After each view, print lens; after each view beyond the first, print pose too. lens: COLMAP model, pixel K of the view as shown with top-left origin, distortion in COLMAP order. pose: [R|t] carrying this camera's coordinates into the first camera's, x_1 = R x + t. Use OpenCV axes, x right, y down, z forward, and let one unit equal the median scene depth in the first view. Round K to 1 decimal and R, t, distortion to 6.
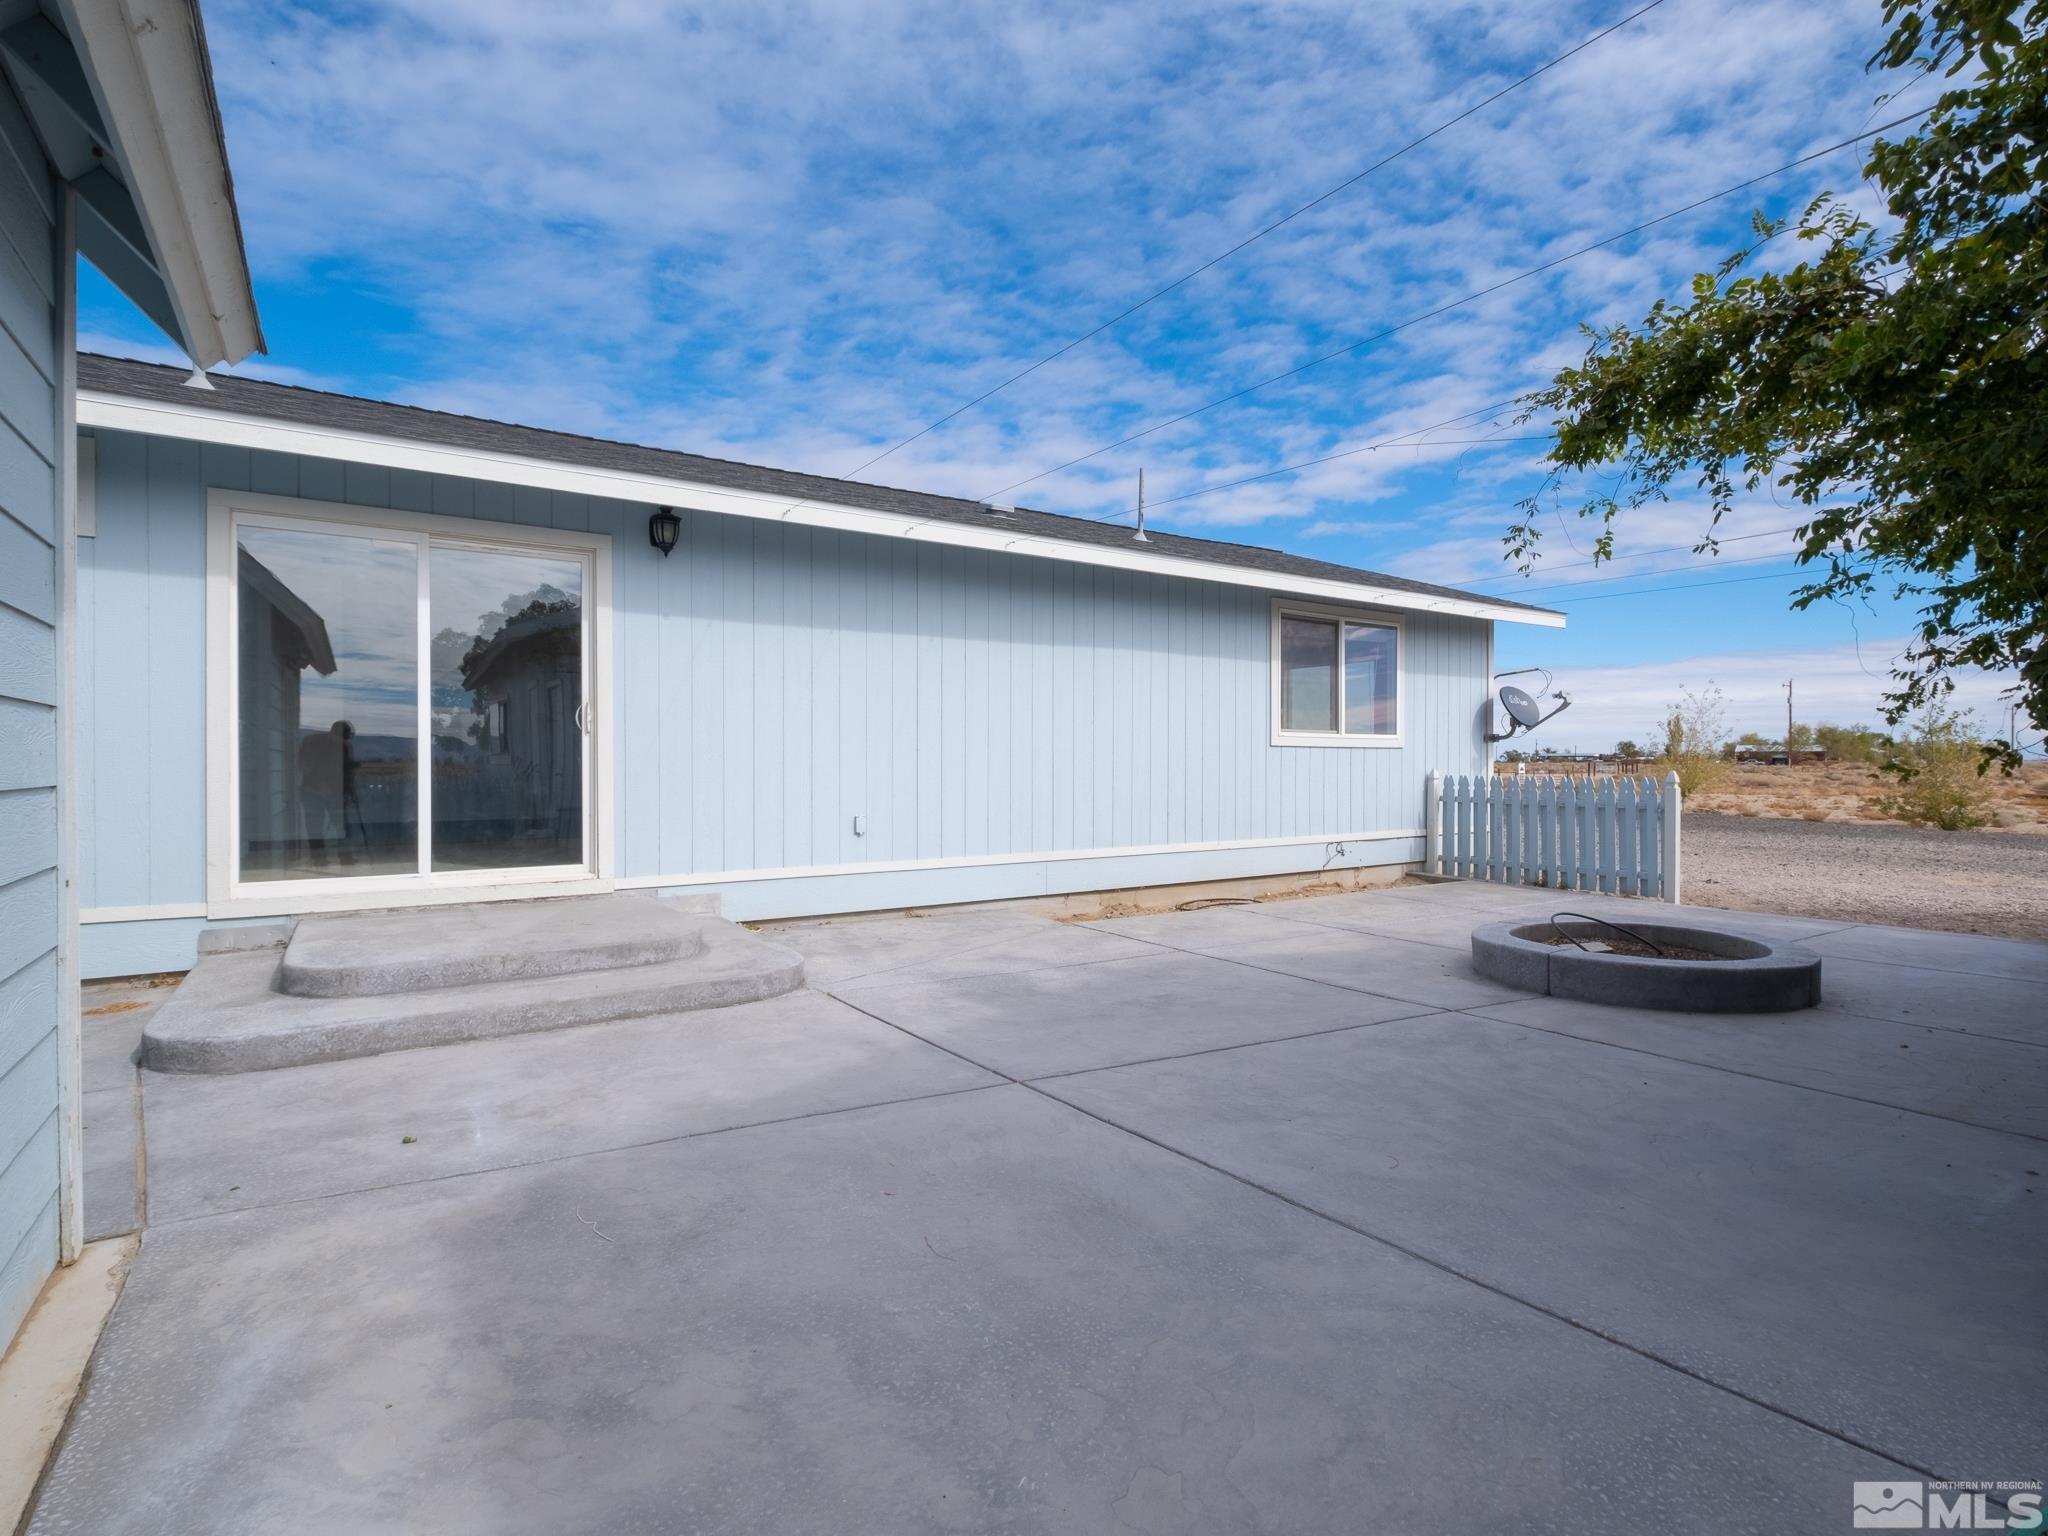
lens RADIAL K [[1003.2, 0, 1024.0], [0, 1003.2, 768.0], [0, 0, 1]] dist [-0.002970, -0.000944]
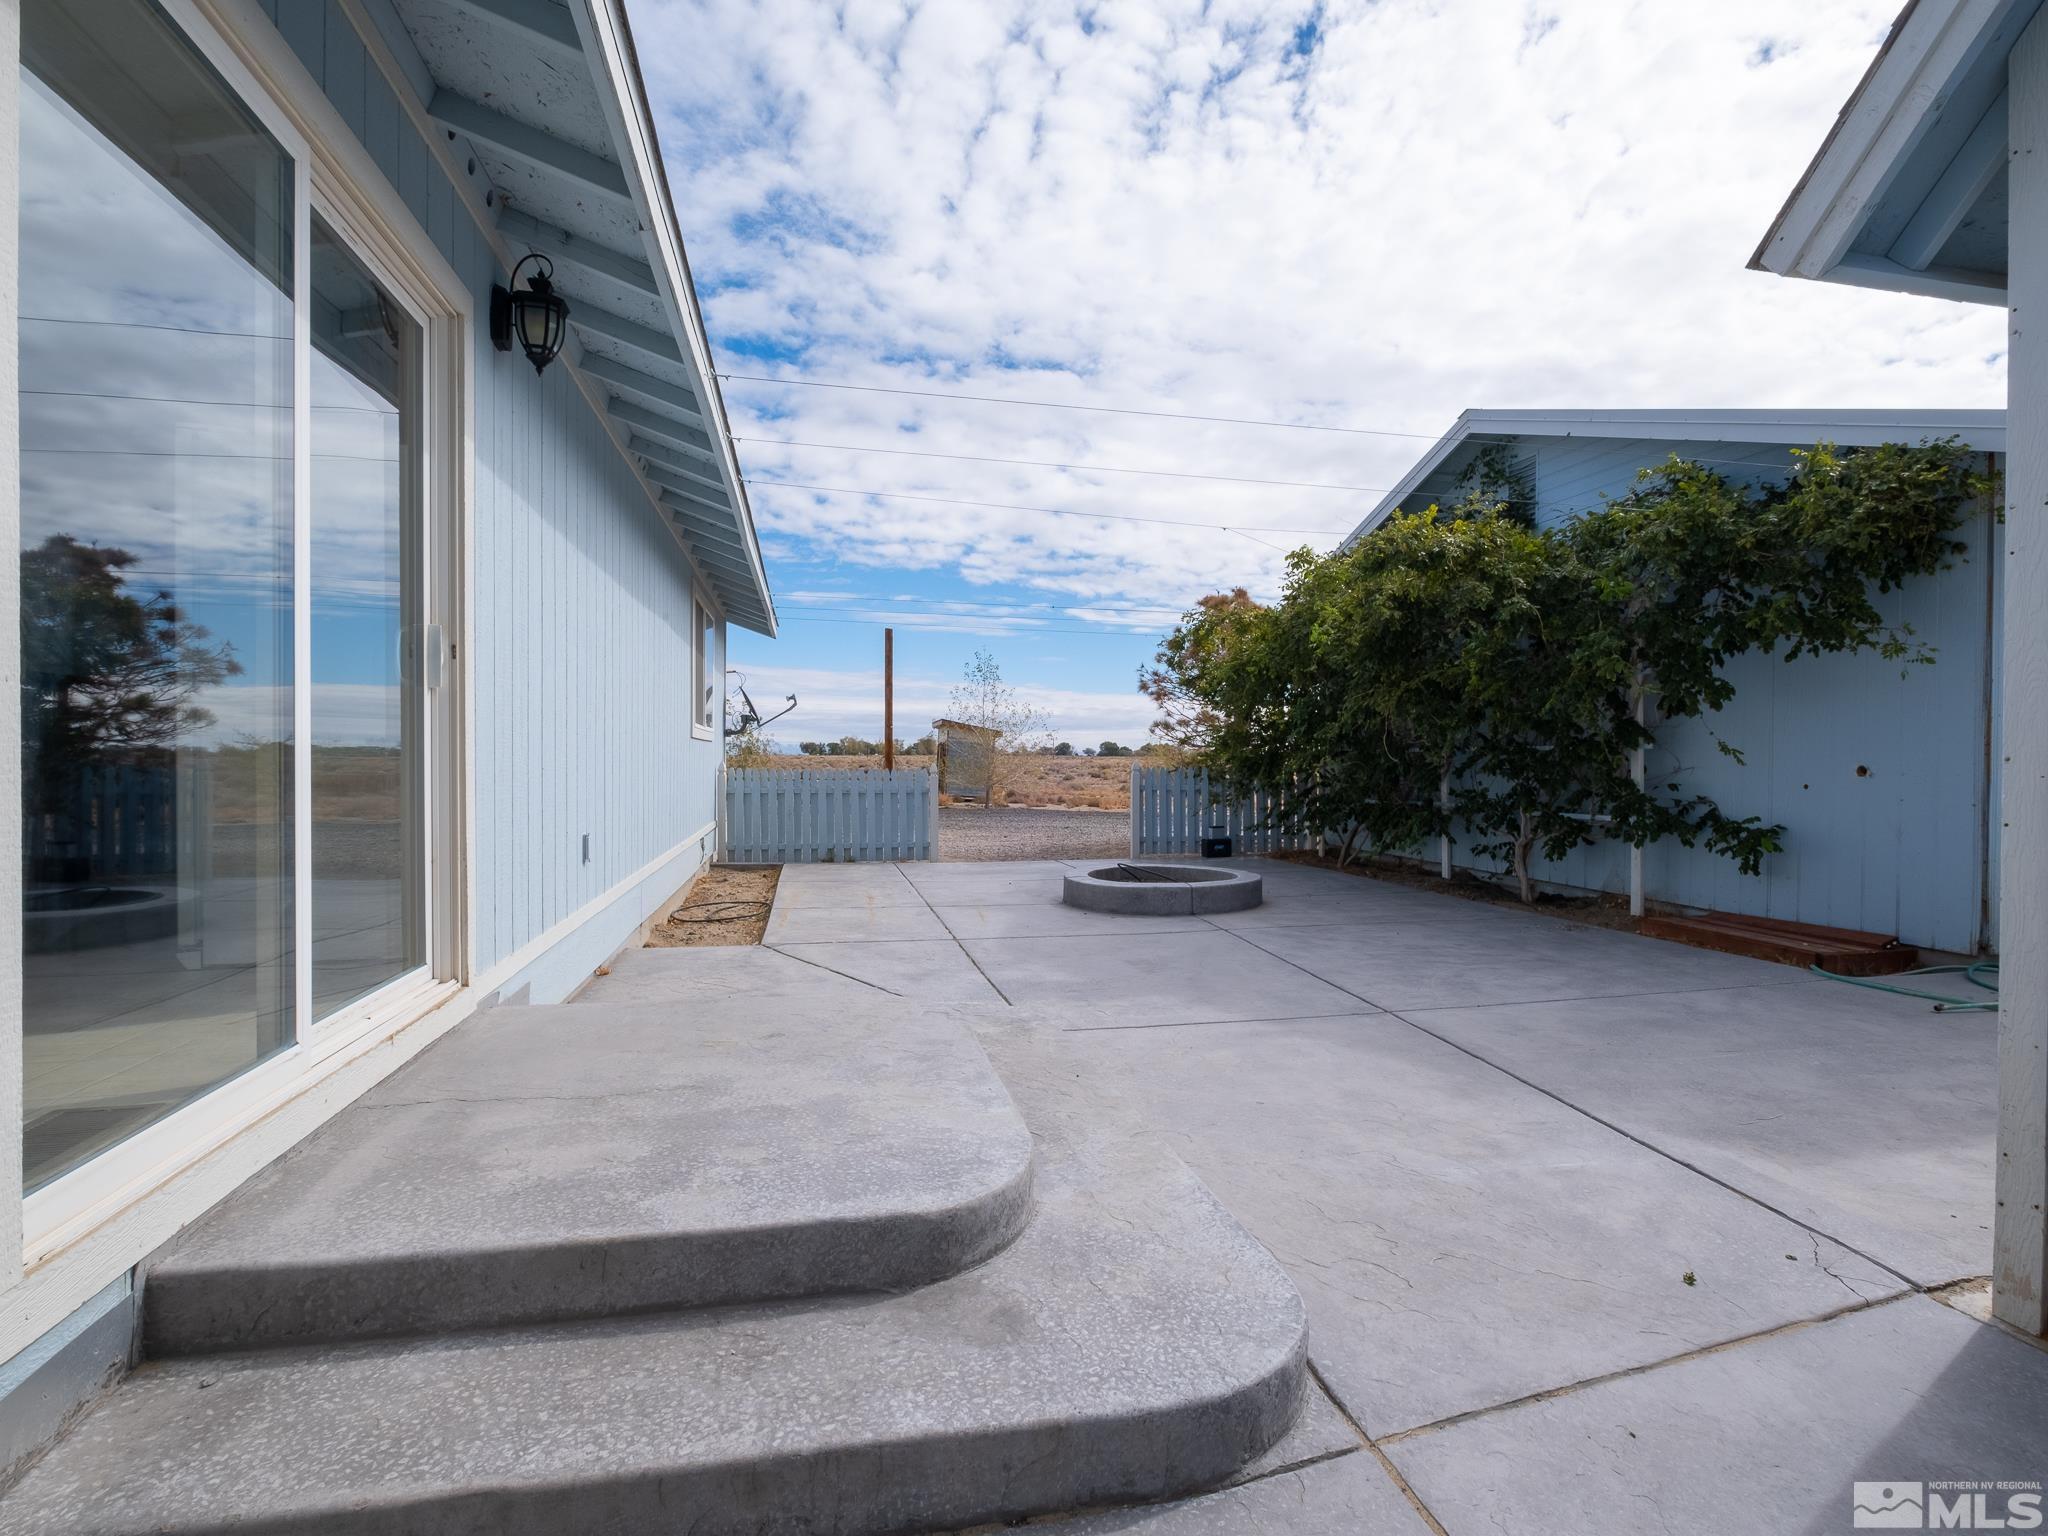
lens RADIAL K [[1003.2, 0, 1024.0], [0, 1003.2, 768.0], [0, 0, 1]] dist [-0.002970, -0.000944]
pose [[0.371981, -0.007555, 0.928209, -1.535997], [-0.004363, 0.999942, 0.009887, -0.010447], [-0.928230, -0.007728, 0.371927, 1.081092]]
